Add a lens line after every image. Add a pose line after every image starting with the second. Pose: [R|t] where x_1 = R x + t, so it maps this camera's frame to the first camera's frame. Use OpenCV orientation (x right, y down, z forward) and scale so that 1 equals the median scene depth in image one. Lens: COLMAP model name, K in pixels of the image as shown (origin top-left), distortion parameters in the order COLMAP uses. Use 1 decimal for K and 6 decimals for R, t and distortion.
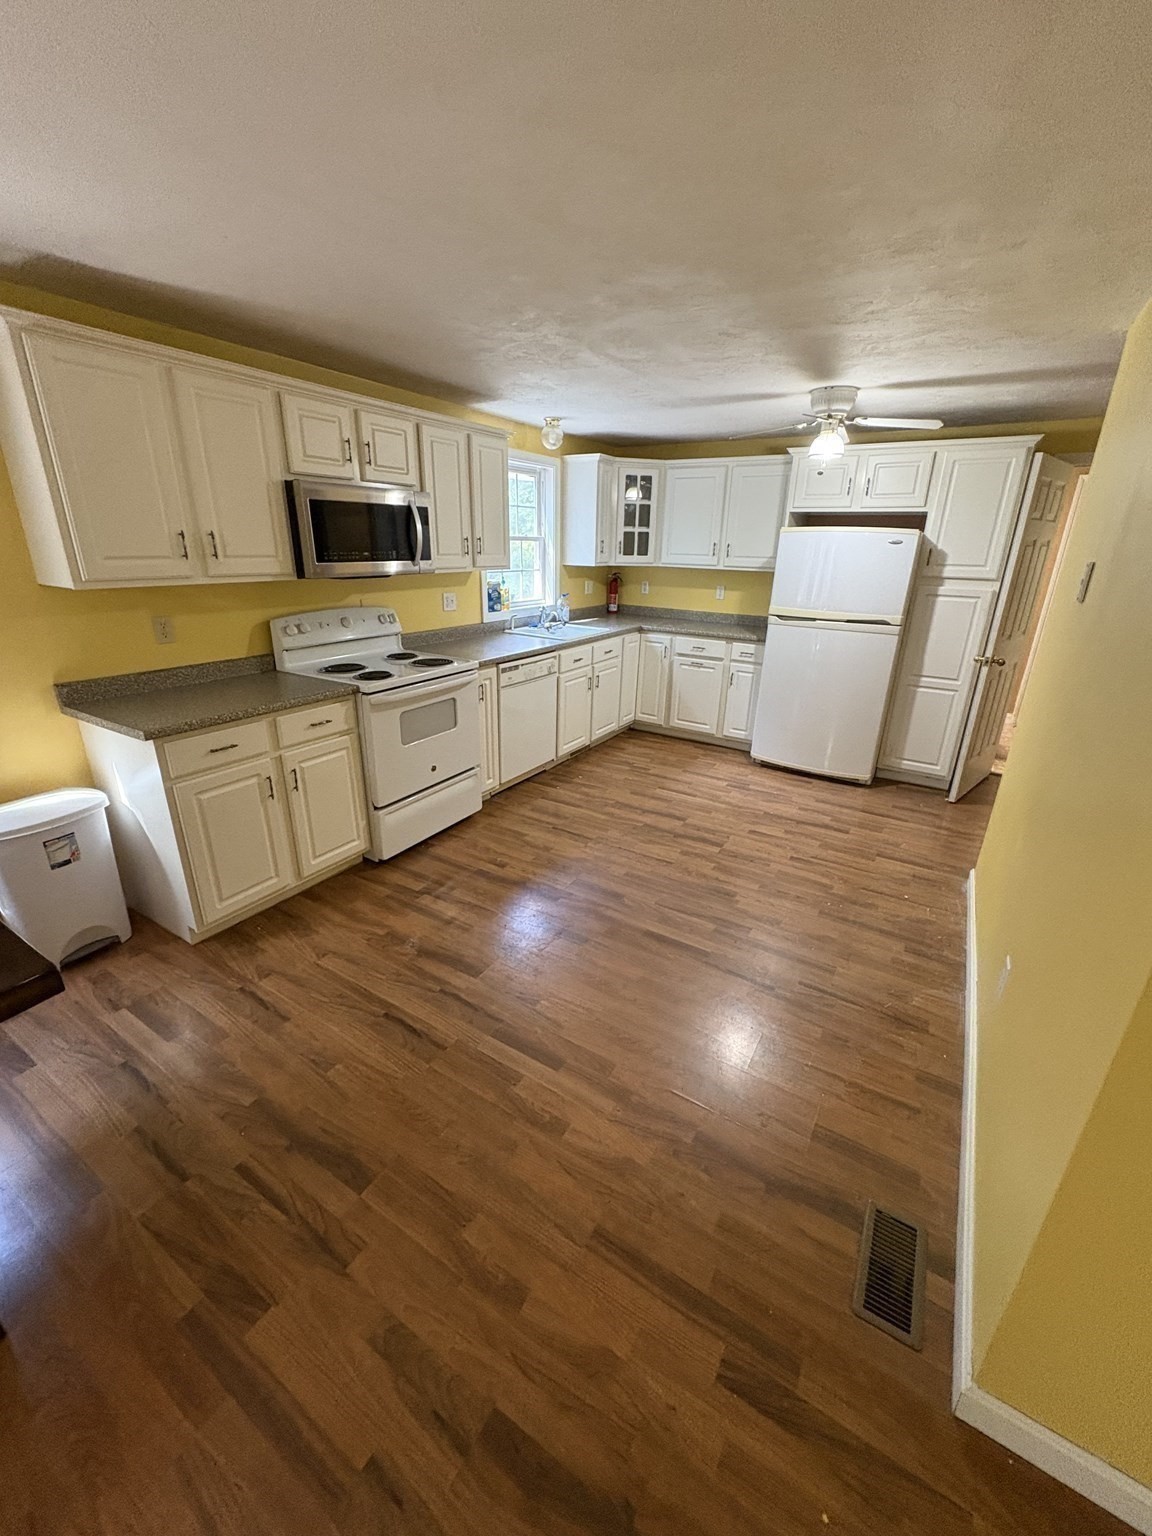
lens RADIAL K [[610.7, 0, 578.6], [0, 610.7, 763.3], [0, 0, 1]] dist [0.004299, 0.000120]
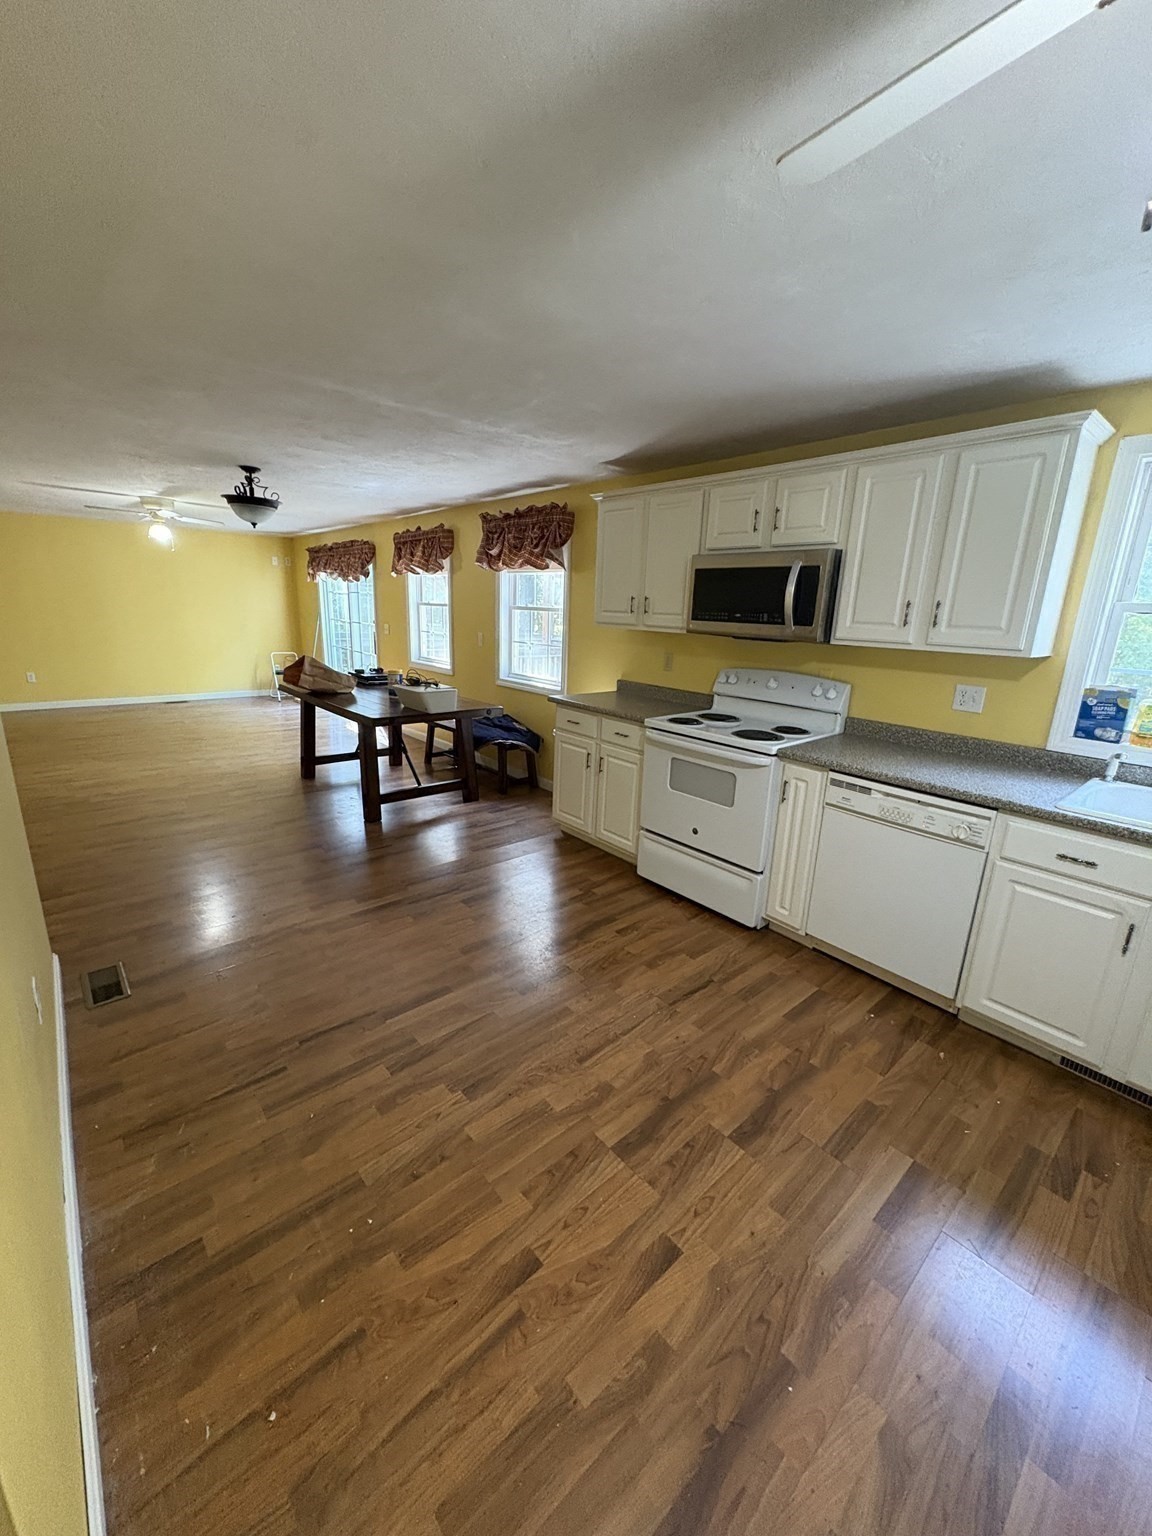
lens RADIAL K [[610.7, 0, 579.1], [0, 610.7, 769.7], [0, 0, 1]] dist [0.004299, 0.000120]
pose [[-0.295986, 0.222614, -0.928889, 0.628008], [-0.366135, 0.871745, 0.325586, -0.293776], [0.882234, 0.436468, -0.176517, 0.884192]]
